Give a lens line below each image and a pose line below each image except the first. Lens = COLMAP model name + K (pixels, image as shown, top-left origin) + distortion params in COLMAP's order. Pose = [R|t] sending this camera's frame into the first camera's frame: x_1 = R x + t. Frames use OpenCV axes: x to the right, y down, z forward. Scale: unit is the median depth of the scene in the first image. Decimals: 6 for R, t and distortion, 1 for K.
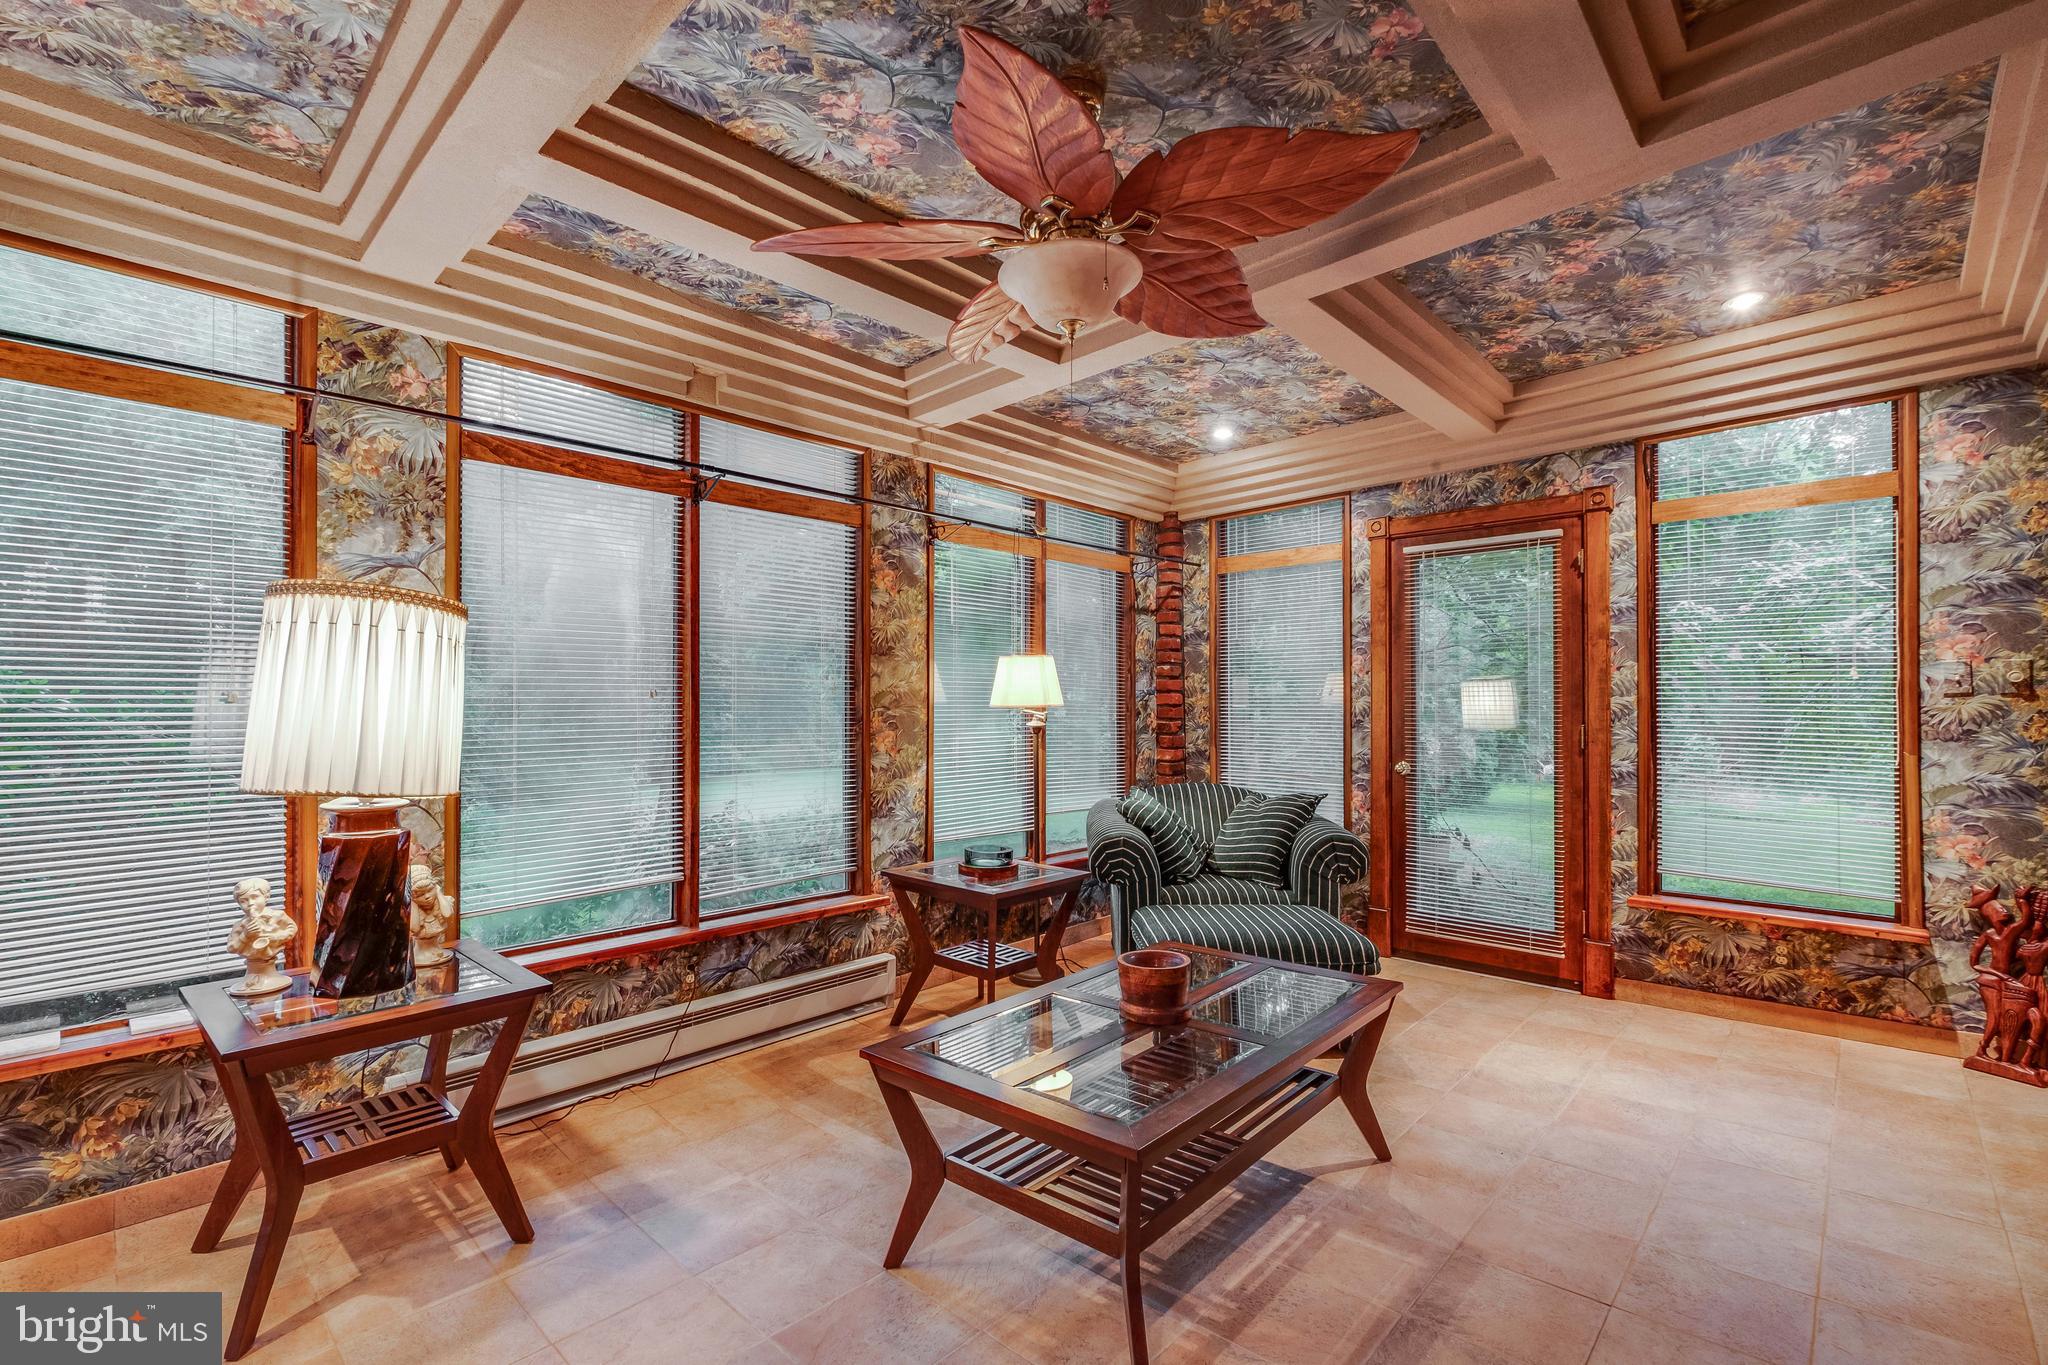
lens RADIAL K [[910.0, 0, 1011.6], [0, 910.0, 694.2], [0, 0, 1]] dist [-0.002452, -0.000708]
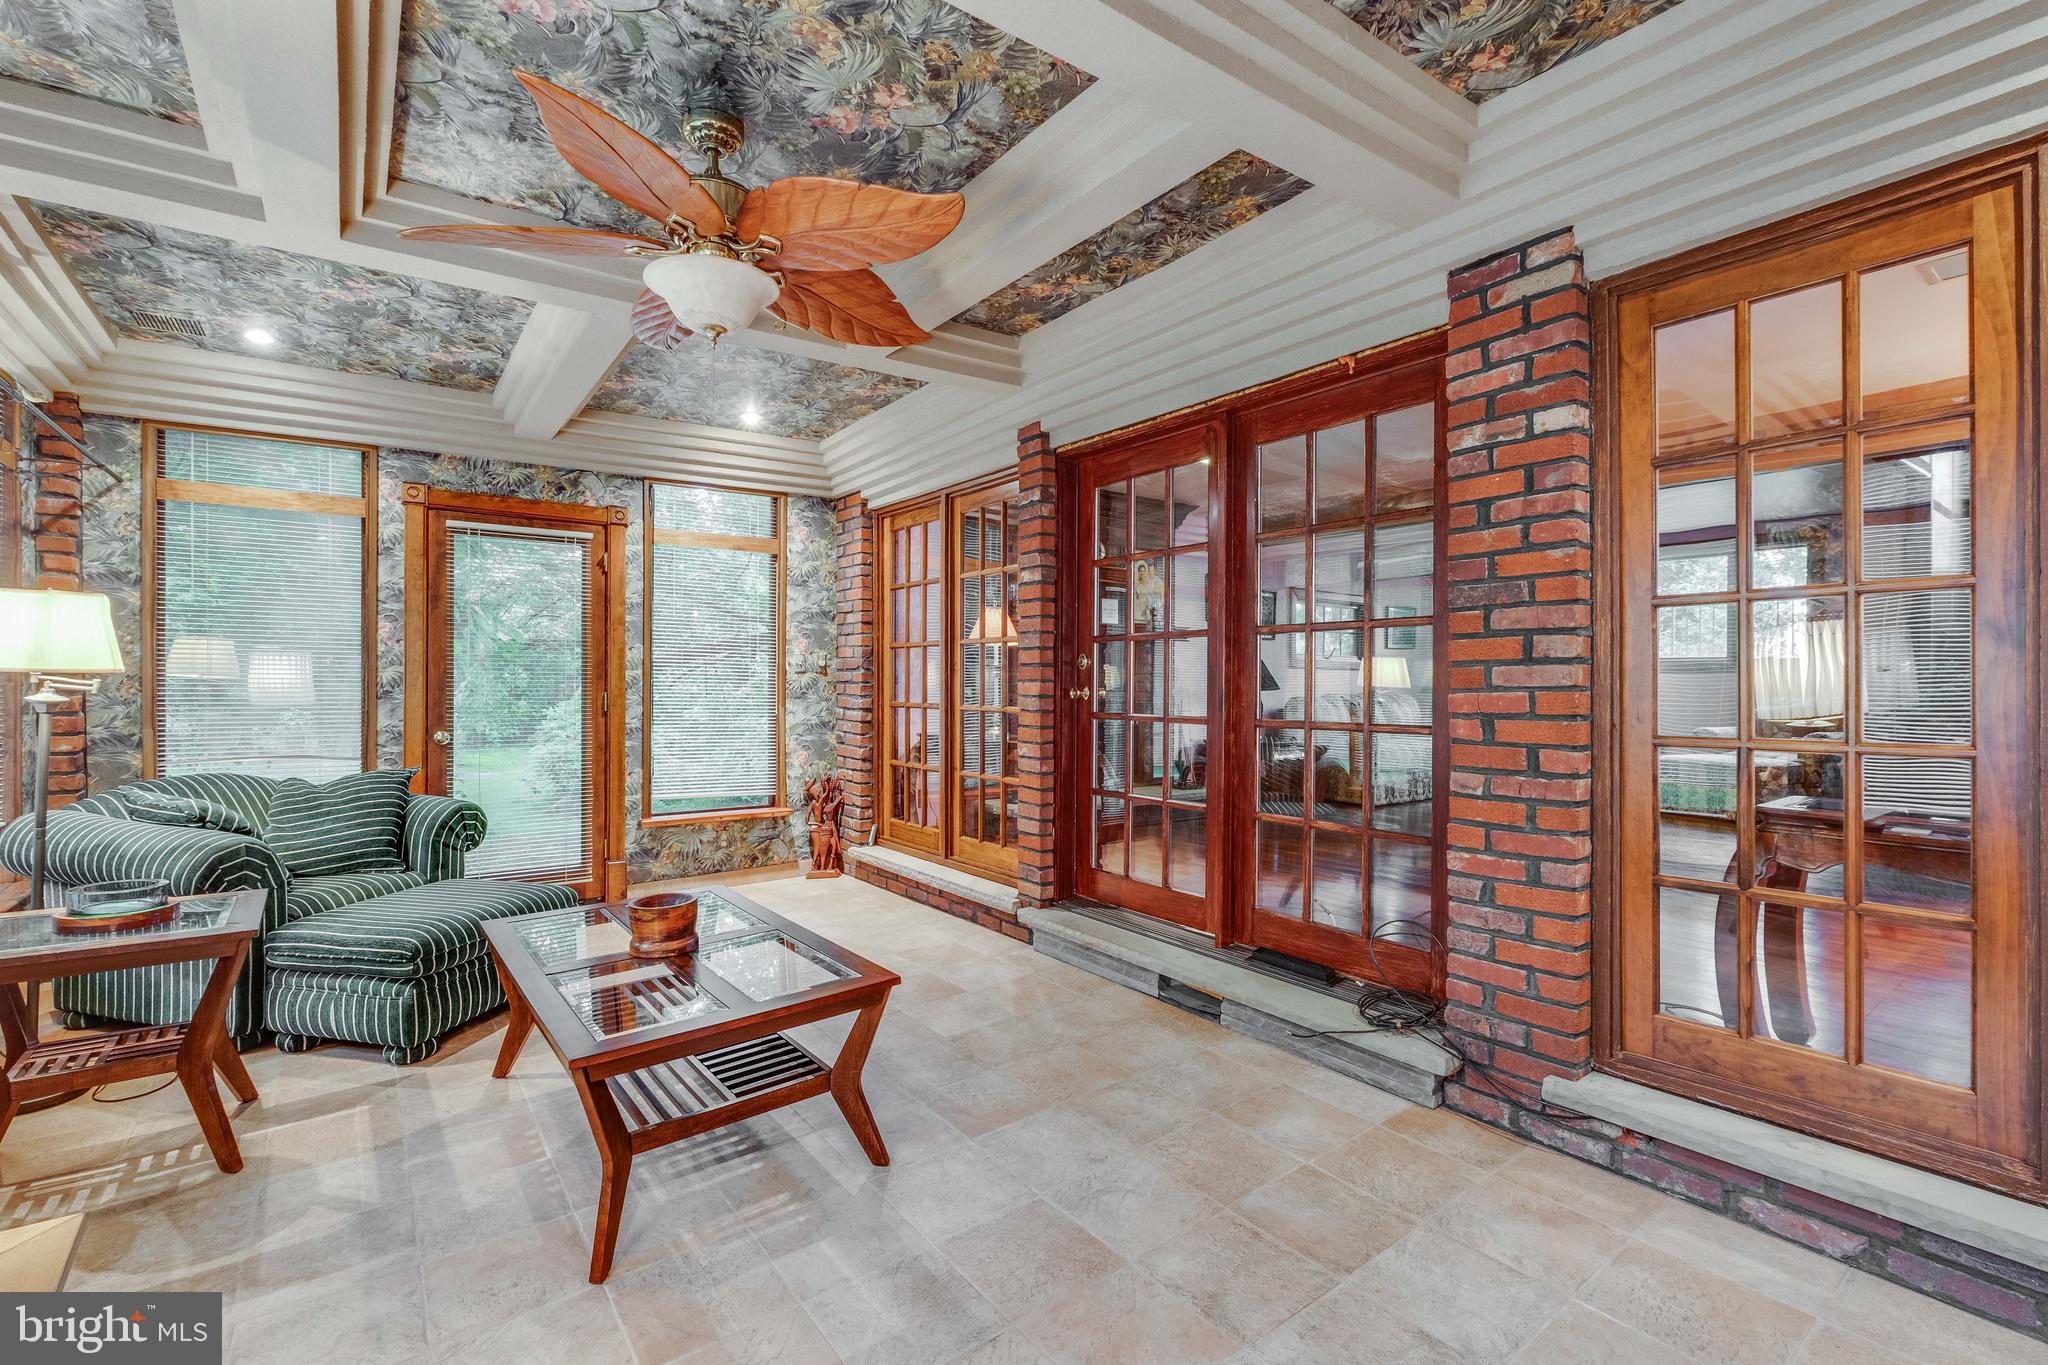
lens RADIAL K [[910.0, 0, 1011.4], [0, 910.0, 679.4], [0, 0, 1]] dist [-0.002452, -0.000708]
pose [[0.167898, 0.007507, 0.985776, -0.525190], [-0.014759, 0.999878, -0.005101, 0.014014], [-0.985694, -0.013693, 0.167988, 0.236973]]
